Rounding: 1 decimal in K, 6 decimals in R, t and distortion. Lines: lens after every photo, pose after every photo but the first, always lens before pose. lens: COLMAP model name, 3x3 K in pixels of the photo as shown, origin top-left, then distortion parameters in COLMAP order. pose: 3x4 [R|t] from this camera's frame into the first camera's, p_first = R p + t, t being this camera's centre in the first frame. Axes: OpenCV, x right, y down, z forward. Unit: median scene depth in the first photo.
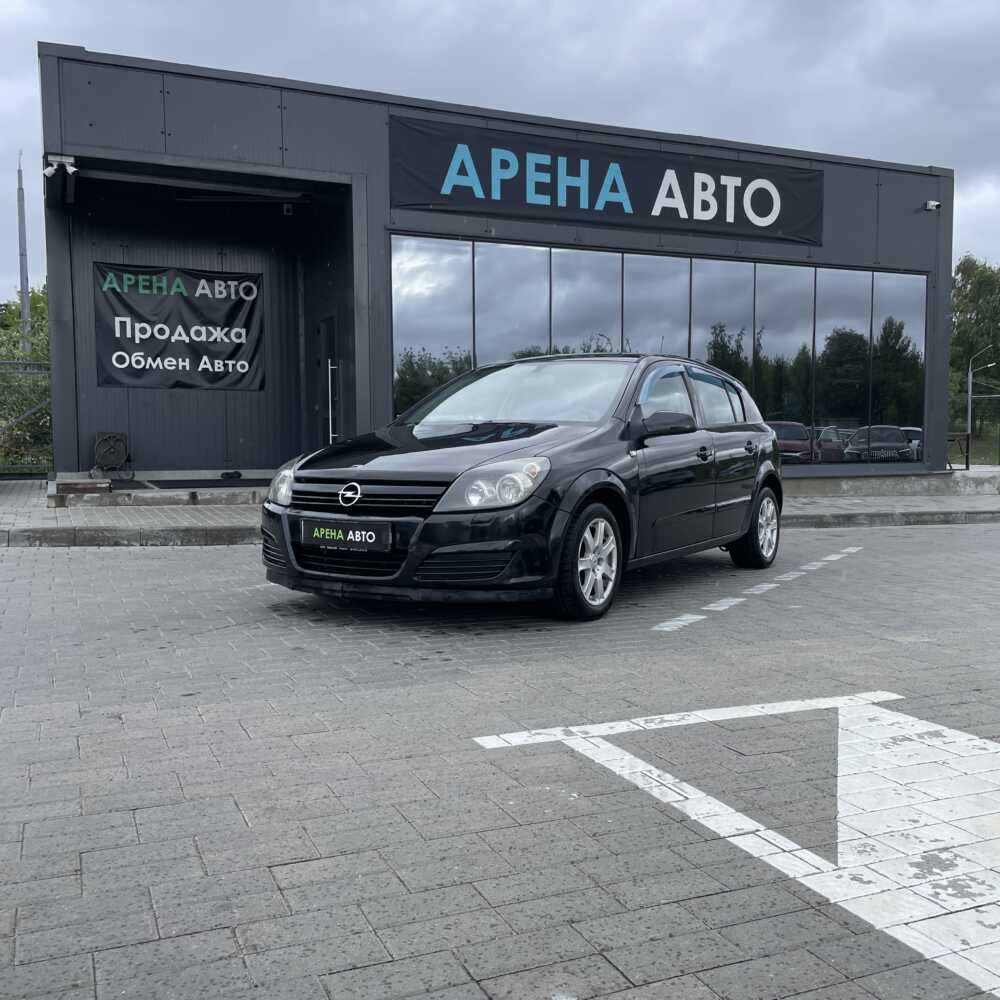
lens RADIAL K [[992.4, 0, 504.5], [0, 992.4, 499.2], [0, 0, 1]] dist [0.099973, -0.142798]
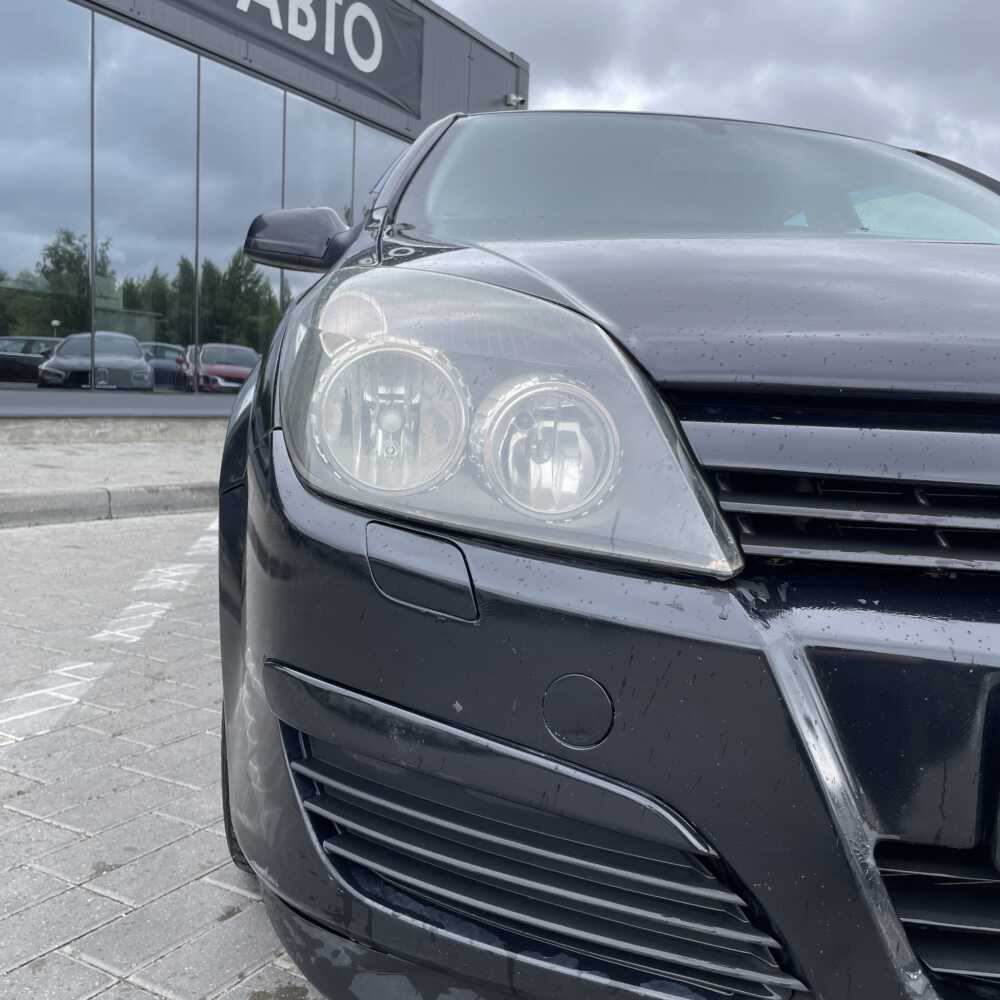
lens RADIAL K [[1007.5, 0, 500.0], [0, 1007.5, 500.0], [0, 0, 1]] dist [0.093067, -0.118073]
pose [[0.797640, -0.020217, 0.602795, -0.133447], [-0.019683, 0.998033, 0.059519, -0.005090], [-0.602812, -0.059340, 0.795673, 0.358429]]
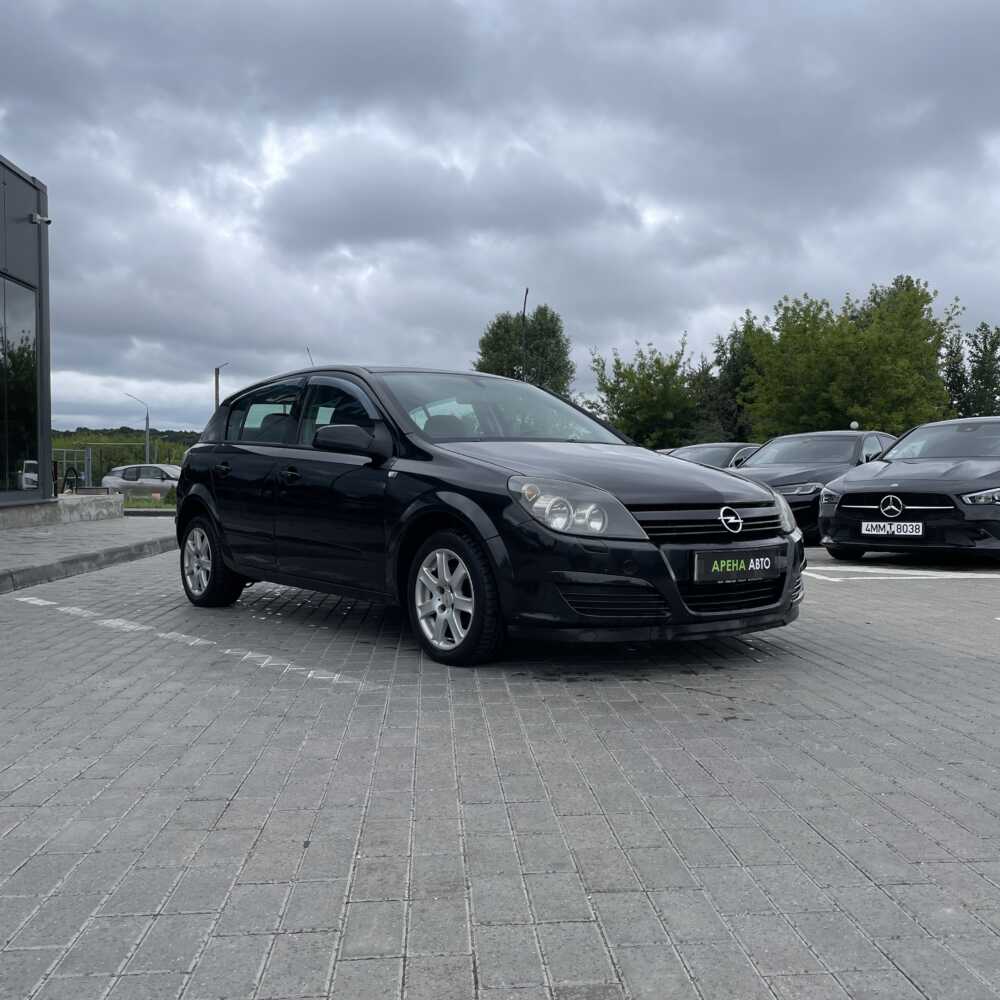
lens RADIAL K [[992.4, 0, 504.5], [0, 992.4, 499.2], [0, 0, 1]] dist [0.099973, -0.142798]
pose [[0.329273, -0.019779, 0.944028, -0.400750], [0.045758, 0.998940, 0.004970, -0.013906], [-0.943125, 0.041561, 0.329829, 0.336103]]
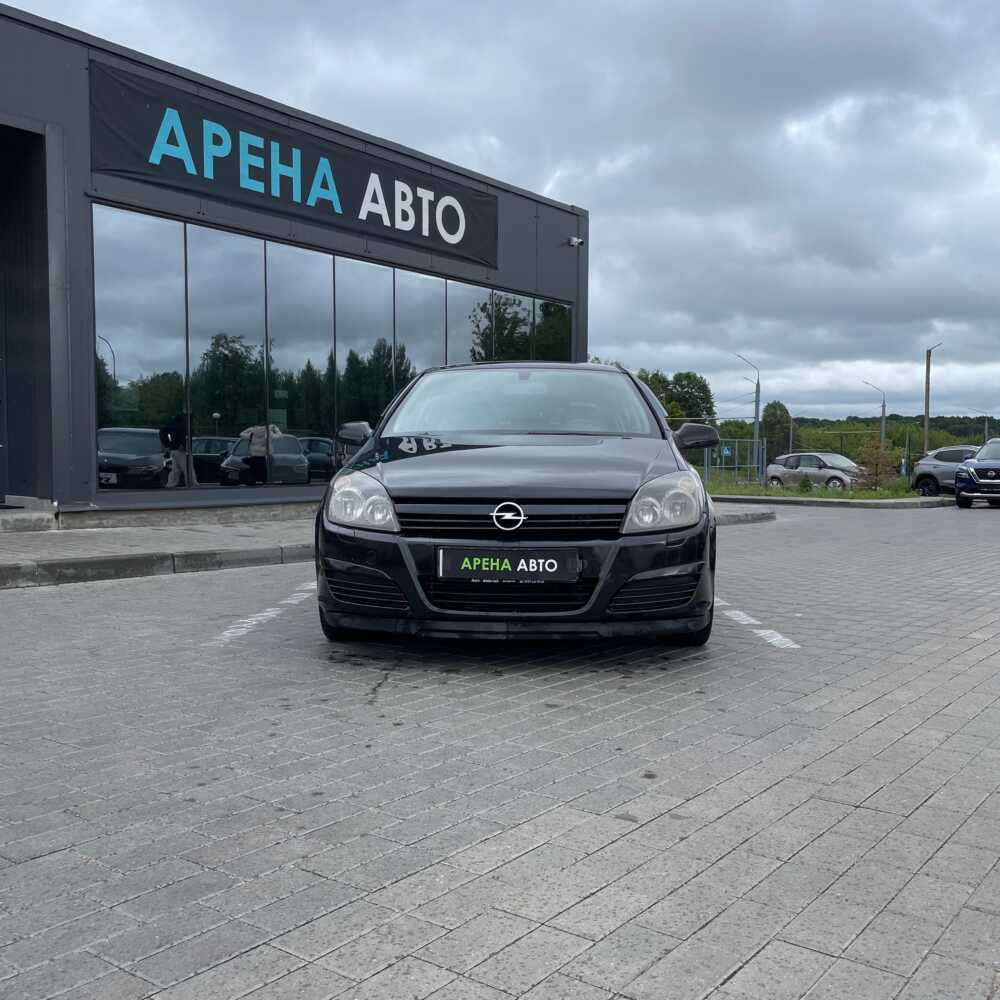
lens RADIAL K [[1007.5, 0, 500.0], [0, 1007.5, 500.0], [0, 0, 1]] dist [0.093067, -0.118073]
pose [[0.876837, -0.015404, 0.480540, -0.213681], [0.022581, 0.999703, -0.009157, -0.004013], [-0.480256, 0.018880, 0.876925, 0.097215]]
